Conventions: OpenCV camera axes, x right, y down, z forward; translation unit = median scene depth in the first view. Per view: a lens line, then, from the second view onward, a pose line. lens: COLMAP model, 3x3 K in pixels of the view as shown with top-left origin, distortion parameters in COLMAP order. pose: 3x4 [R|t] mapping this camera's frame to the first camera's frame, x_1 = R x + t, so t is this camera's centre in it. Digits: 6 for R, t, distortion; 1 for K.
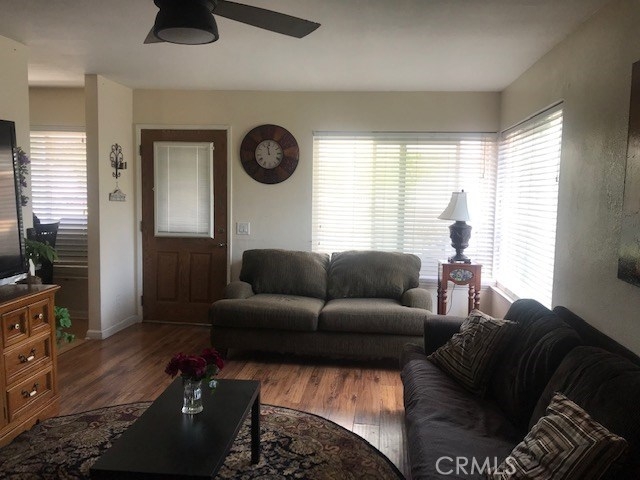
lens RADIAL K [[526.1, 0, 319.9], [0, 526.1, 239.7], [0, 0, 1]] dist [0.026053, -0.019419]
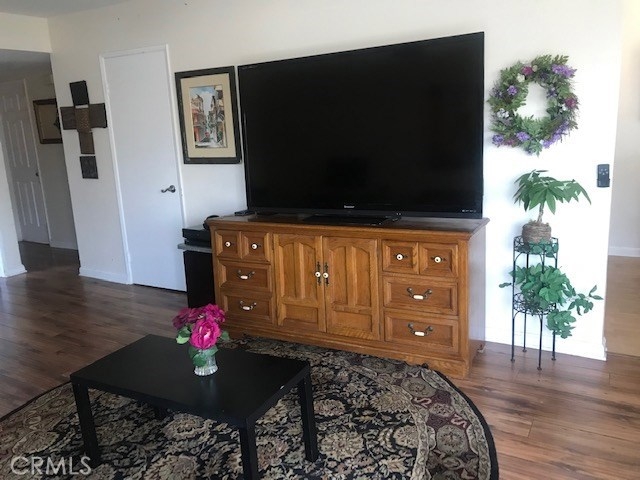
lens RADIAL K [[526.1, 0, 319.6], [0, 526.1, 239.3], [0, 0, 1]] dist [0.026053, -0.019419]
pose [[-0.390651, 0.199994, -0.898551, 0.356096], [-0.047864, 0.970381, 0.236790, -0.092038], [0.919294, 0.135510, -0.369508, 1.200646]]
